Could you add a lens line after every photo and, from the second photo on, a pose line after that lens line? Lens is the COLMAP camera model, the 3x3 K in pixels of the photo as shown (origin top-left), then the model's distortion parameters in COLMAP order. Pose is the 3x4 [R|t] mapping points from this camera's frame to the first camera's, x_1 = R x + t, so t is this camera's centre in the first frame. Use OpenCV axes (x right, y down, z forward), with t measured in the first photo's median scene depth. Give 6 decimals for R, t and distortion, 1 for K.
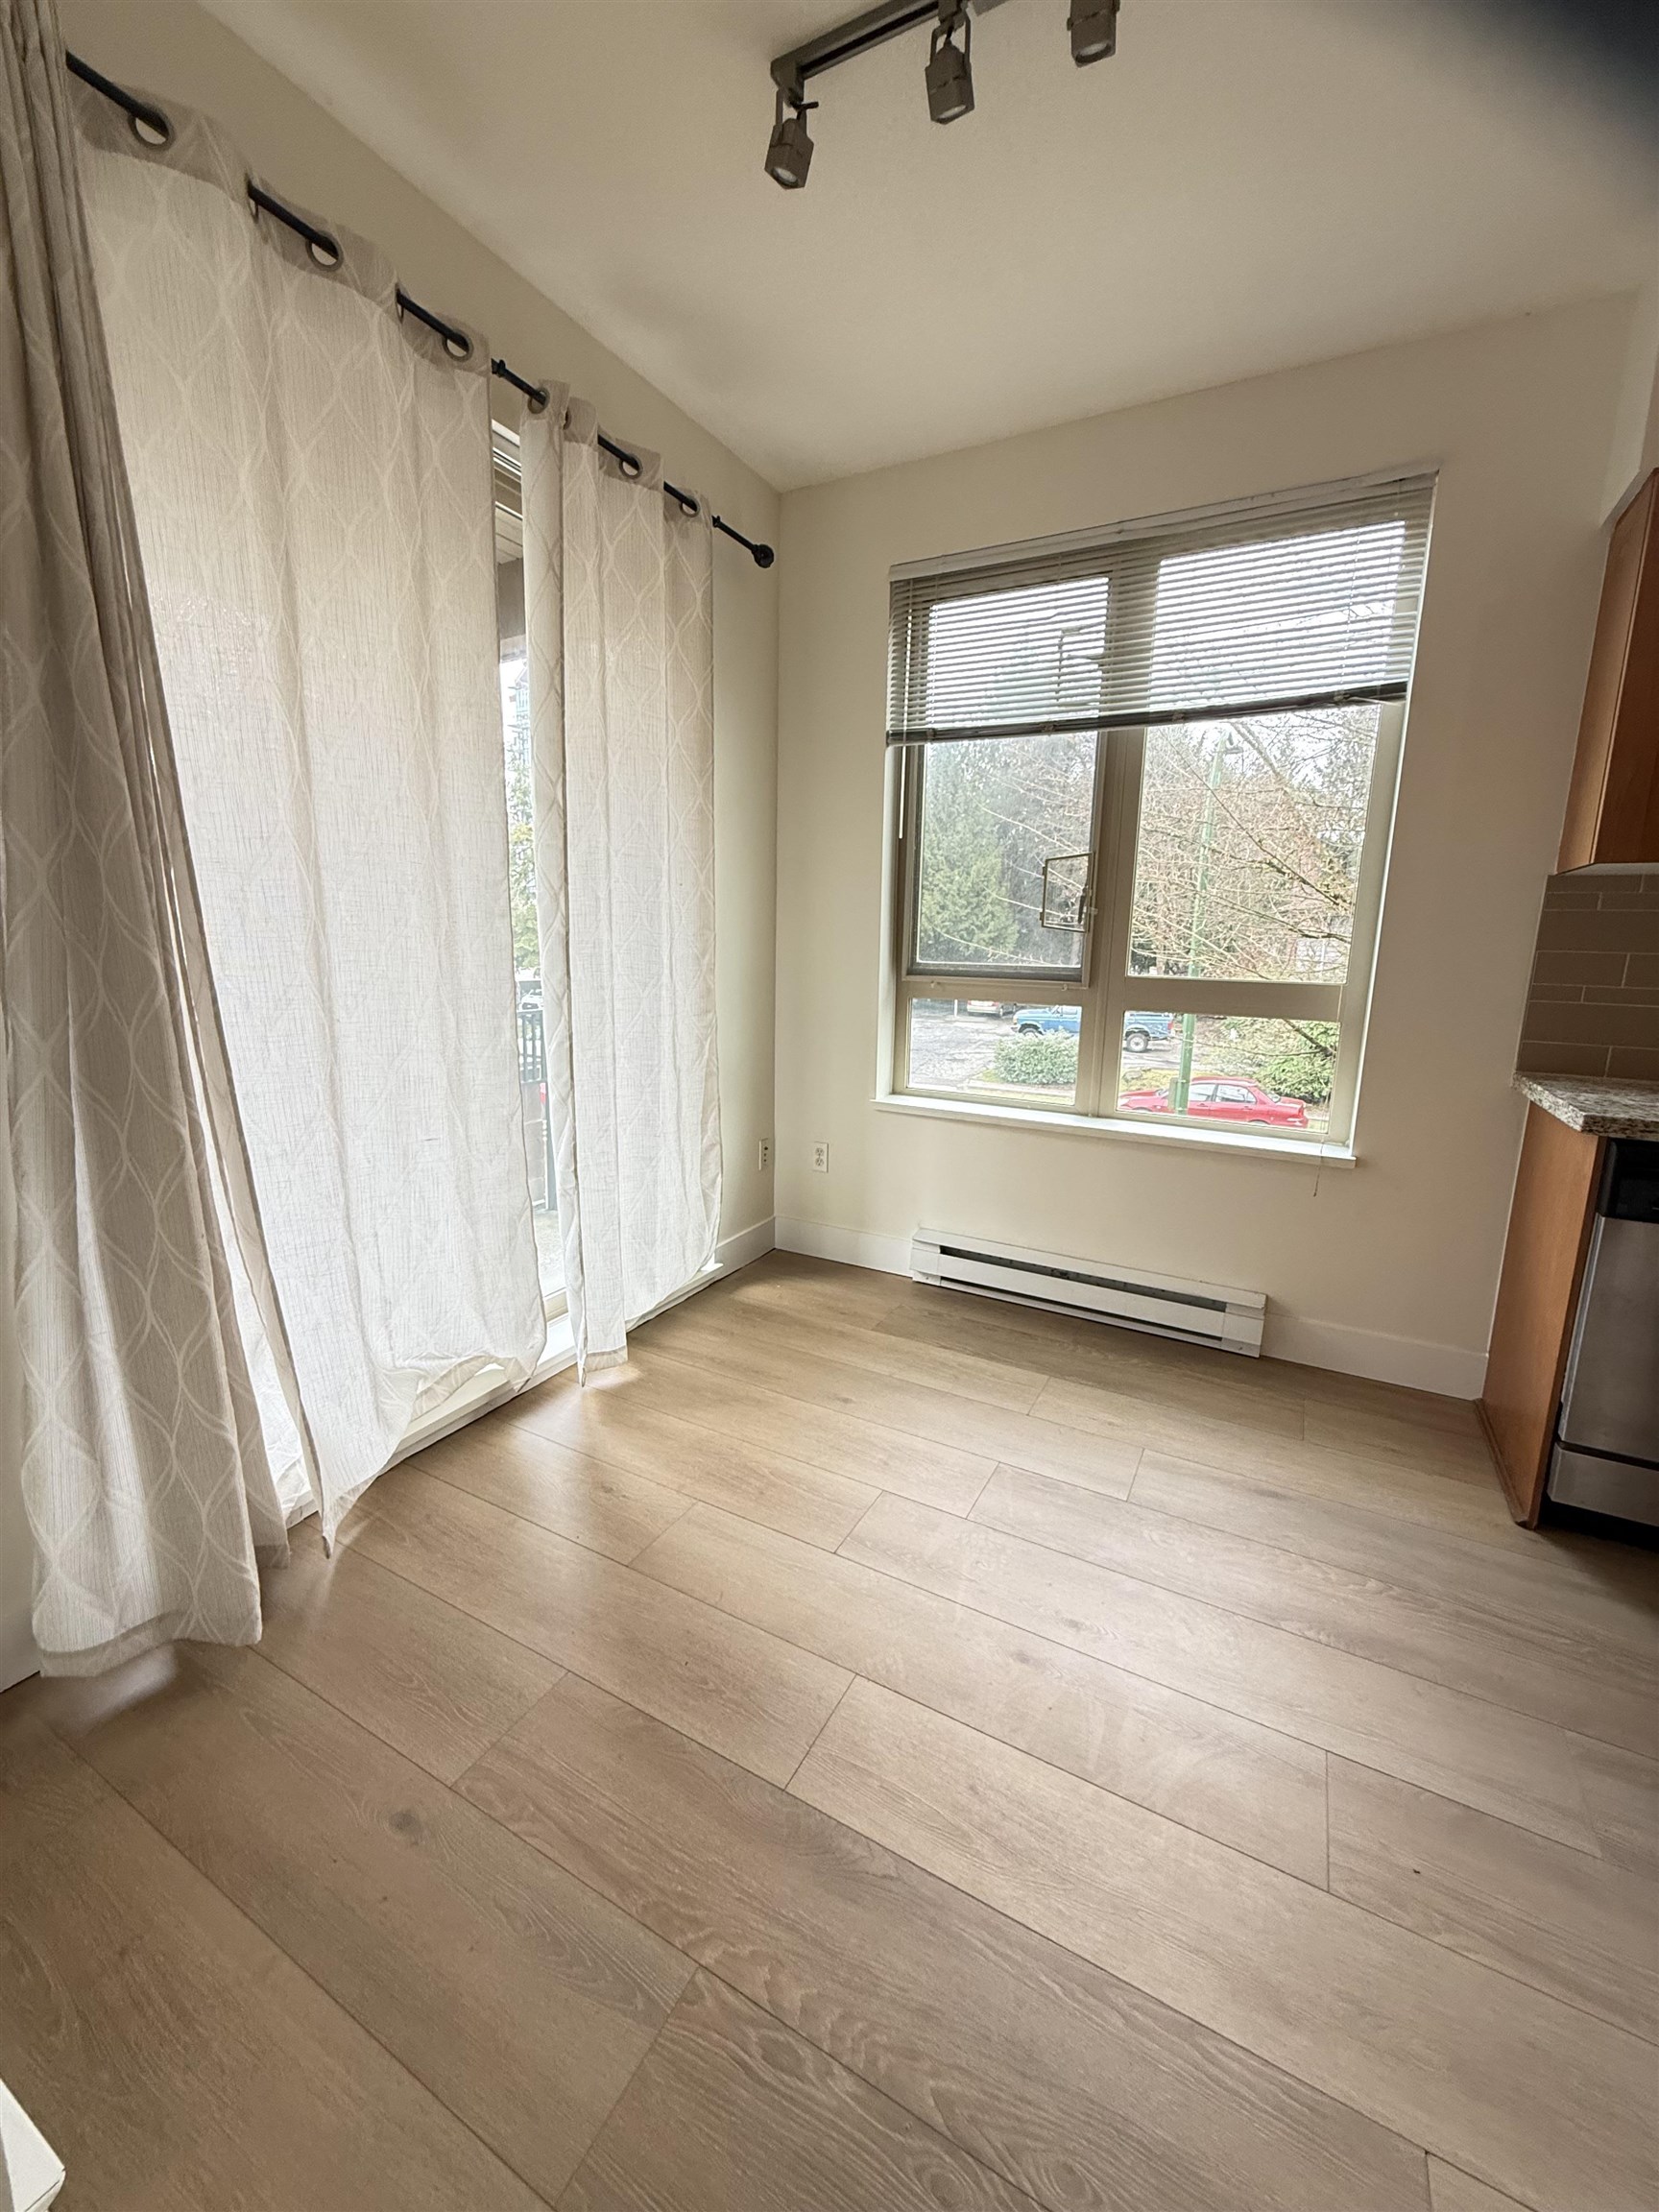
lens RADIAL K [[878.3, 0, 827.8], [0, 878.3, 1096.5], [0, 0, 1]] dist [0.000307, -0.000479]
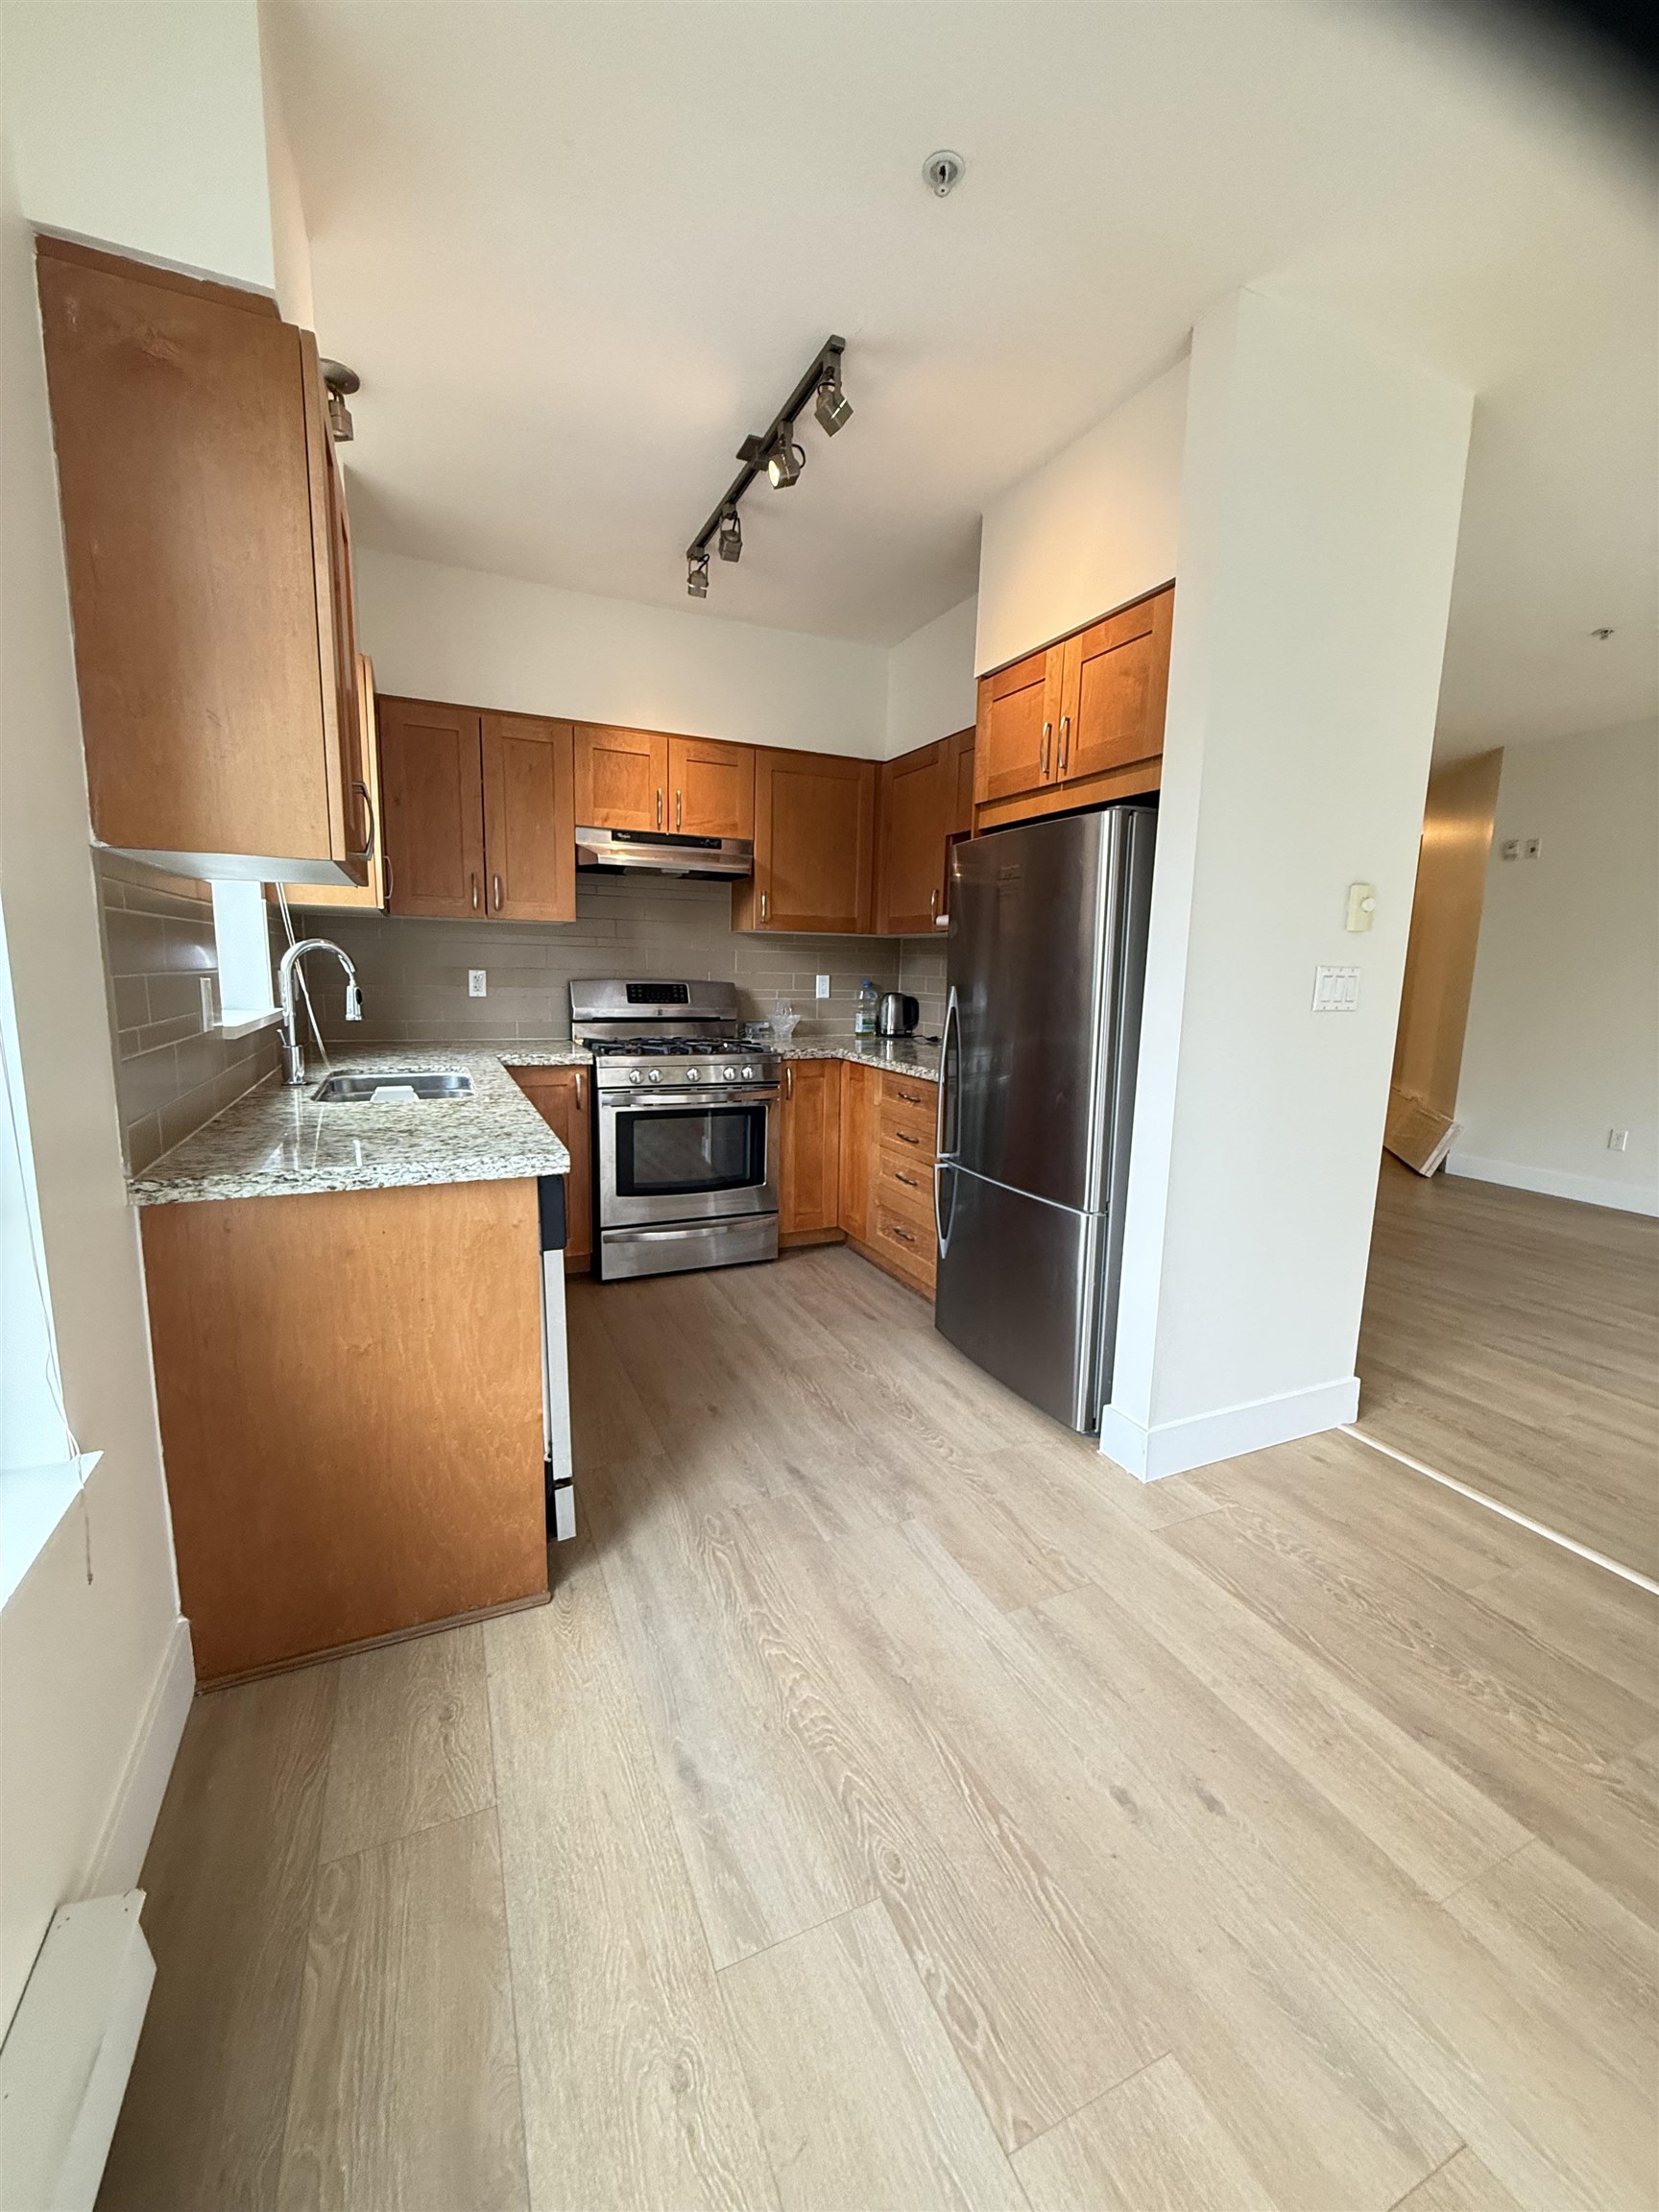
lens RADIAL K [[876.0, 0, 826.2], [0, 876.0, 1095.8], [0, 0, 1]] dist [0.001048, -0.000033]
pose [[-0.796188, -0.130146, 0.590886, 0.076569], [0.068388, 0.950976, 0.301608, -0.255045], [-0.601172, 0.280546, -0.748256, 1.282053]]
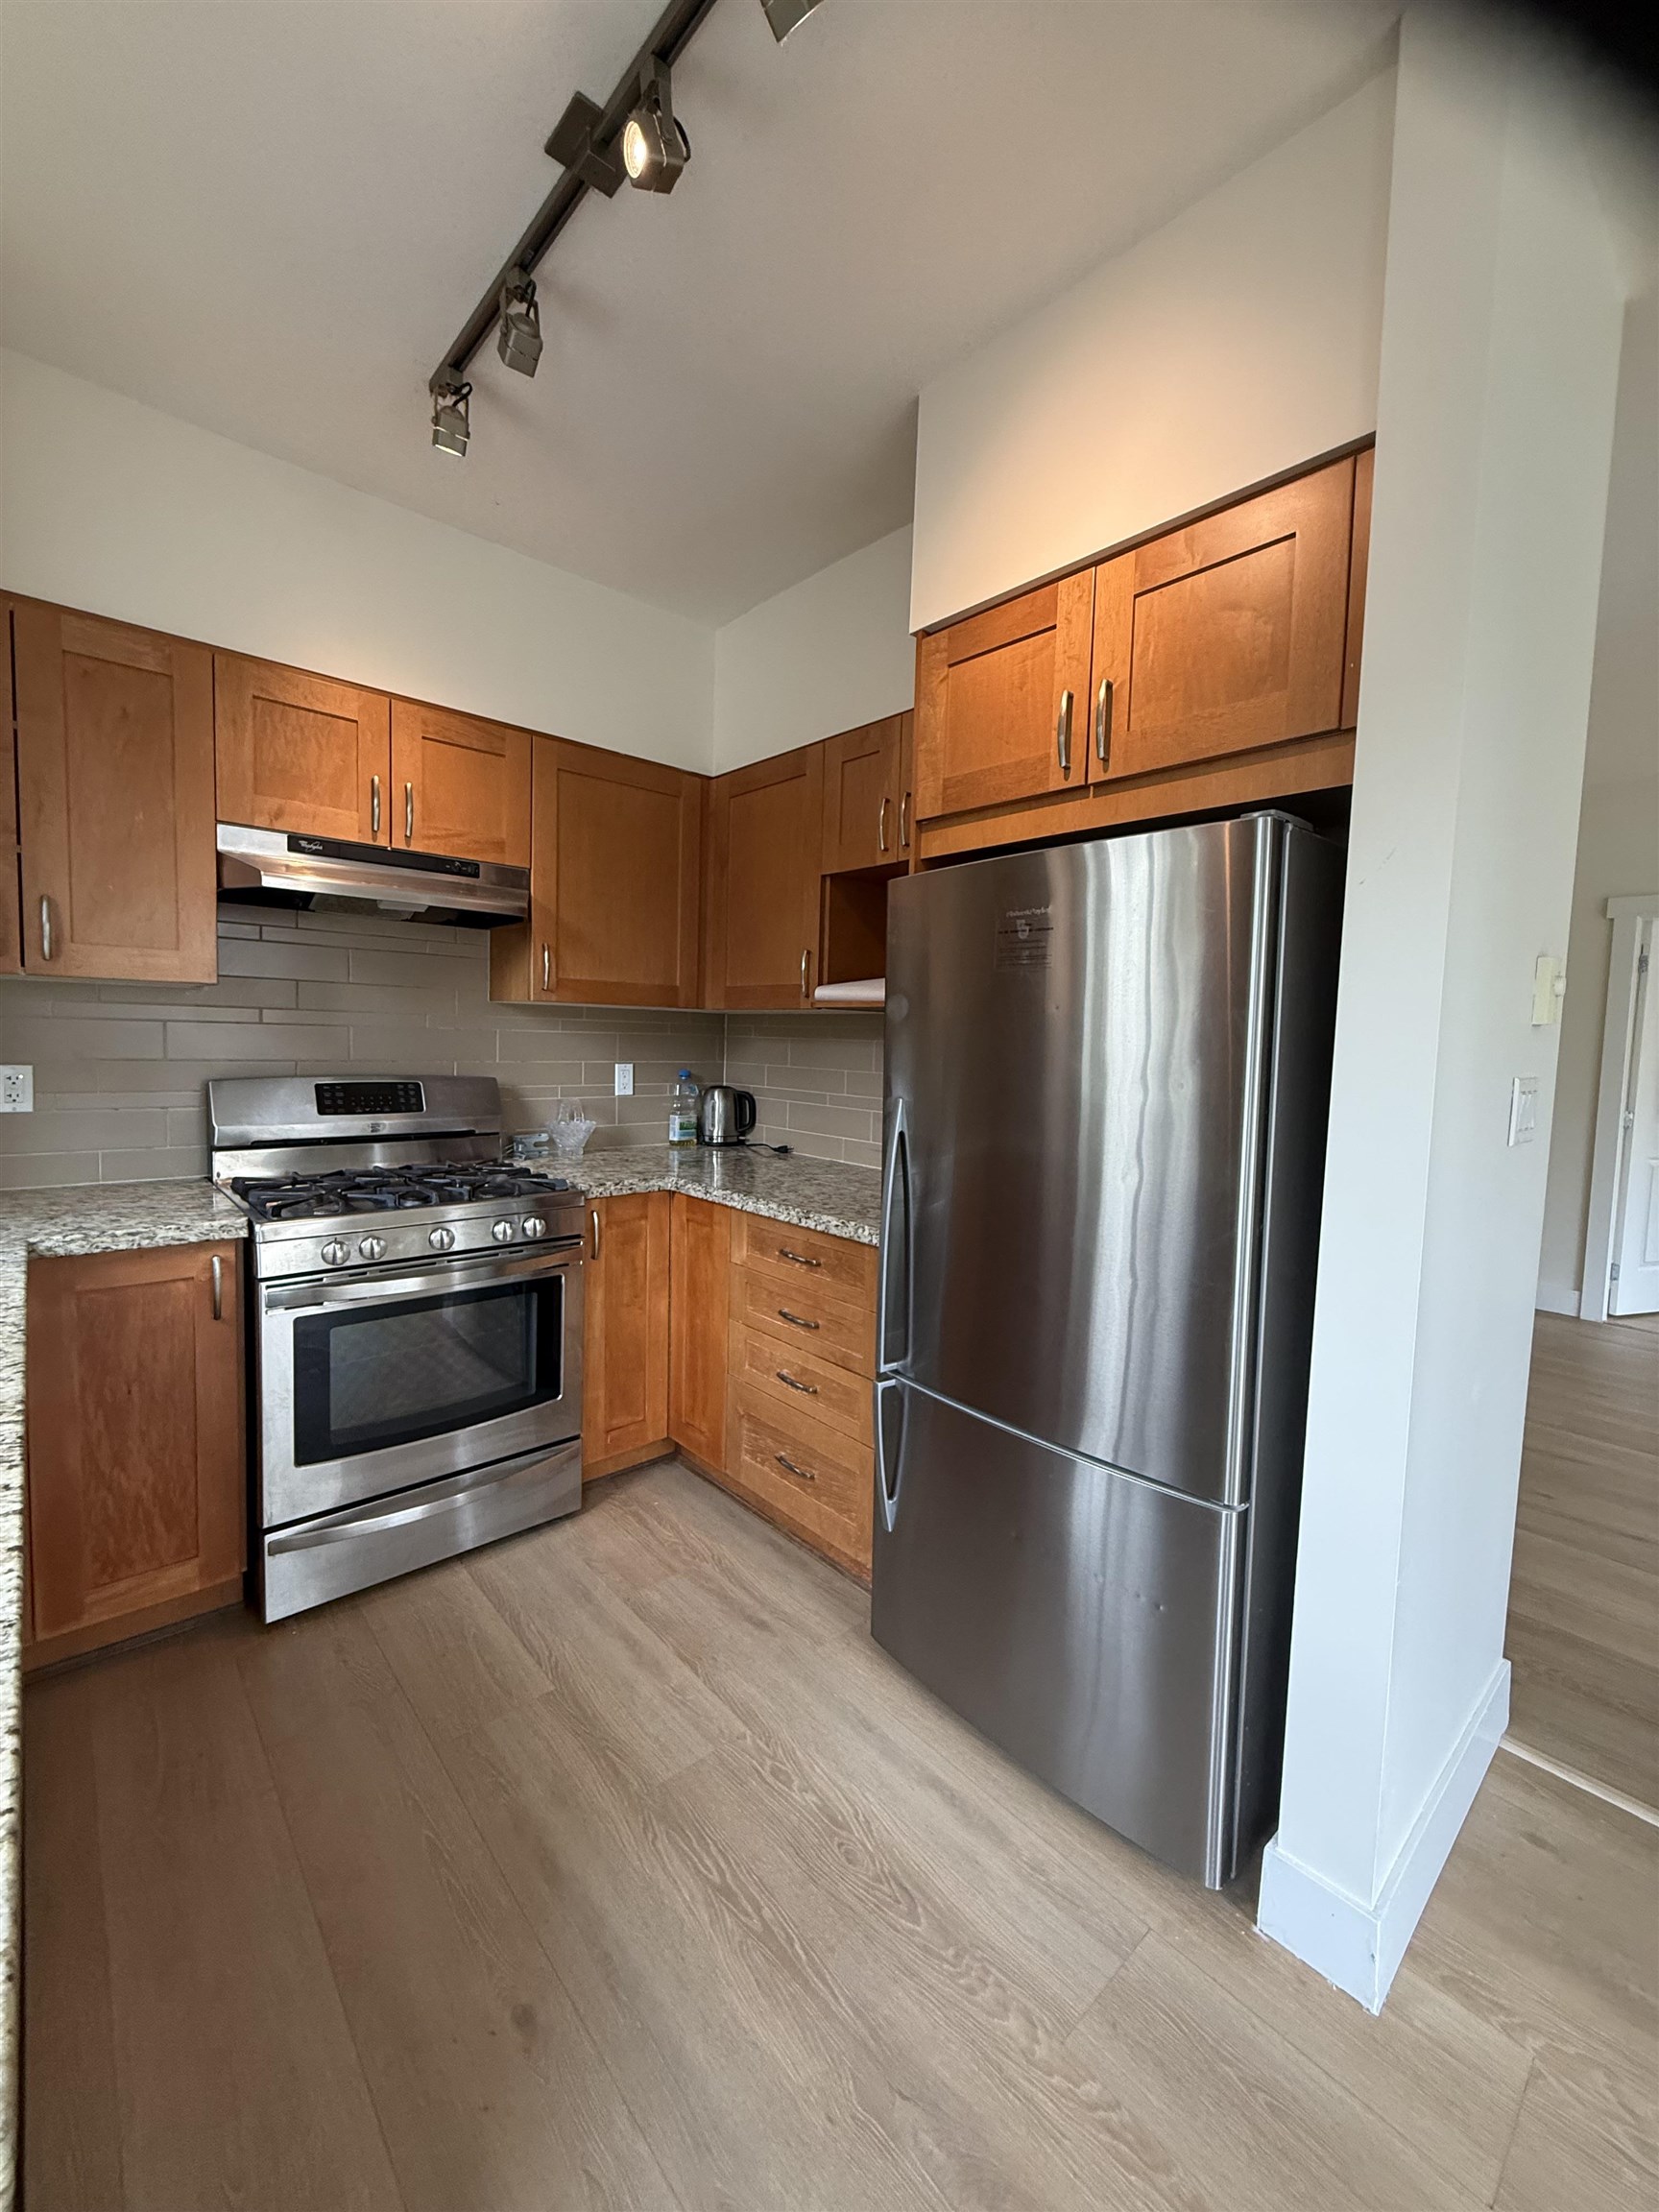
lens RADIAL K [[878.3, 0, 827.8], [0, 878.3, 1096.5], [0, 0, 1]] dist [0.000307, -0.000479]
pose [[-0.940891, -0.070688, 0.331252, 0.541665], [0.012339, 0.970178, 0.242079, -0.202503], [-0.338486, 0.231858, -0.911959, 0.894789]]
